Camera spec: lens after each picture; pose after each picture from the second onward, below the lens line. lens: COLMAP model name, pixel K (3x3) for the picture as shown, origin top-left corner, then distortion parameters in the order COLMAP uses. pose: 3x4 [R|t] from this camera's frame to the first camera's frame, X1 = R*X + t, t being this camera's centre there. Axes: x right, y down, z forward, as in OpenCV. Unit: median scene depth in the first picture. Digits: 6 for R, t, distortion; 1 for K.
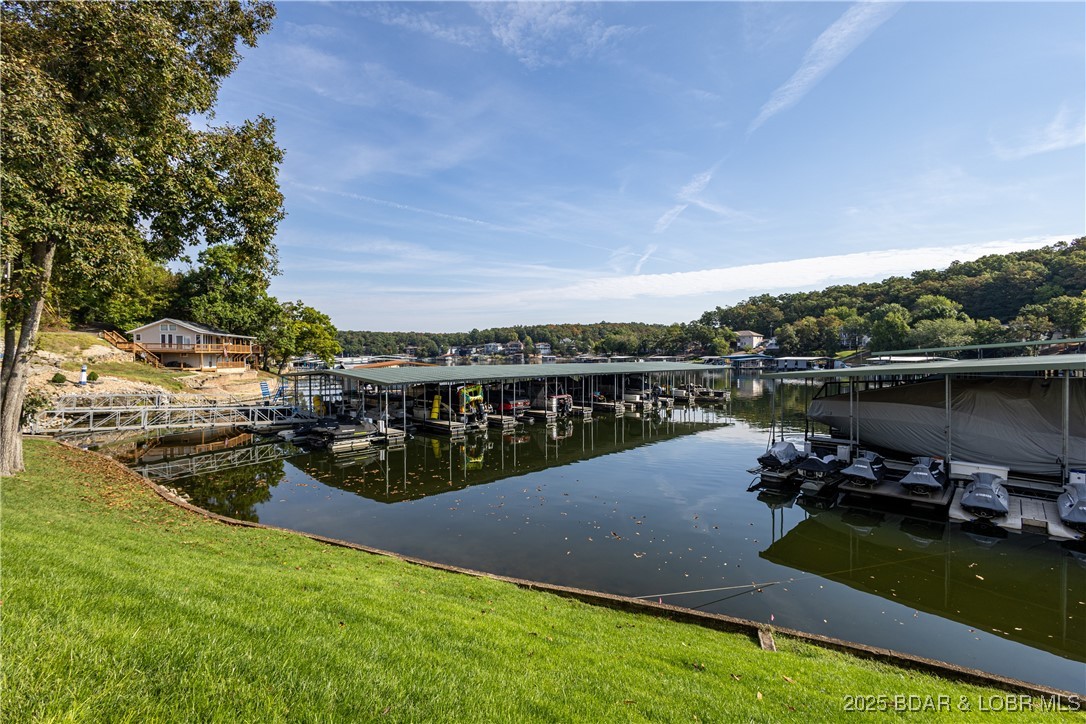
lens RADIAL K [[511.2, 0, 539.1], [0, 511.2, 371.4], [0, 0, 1]] dist [0.019918, -0.005438]
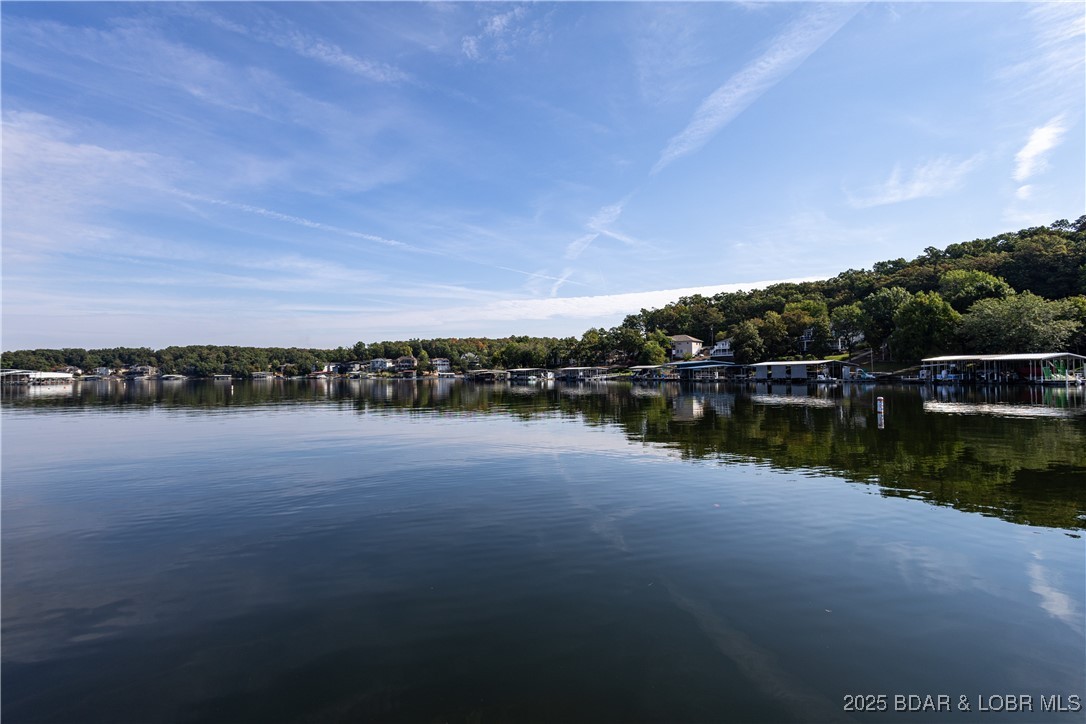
lens RADIAL K [[511.2, 0, 542.4], [0, 511.2, 341.4], [0, 0, 1]] dist [0.019918, -0.005438]
pose [[0.985735, 0.007558, 0.168137, 0.053604], [0.009226, 0.995063, -0.098818, 0.004273], [-0.168054, 0.098960, 0.980798, 0.228643]]
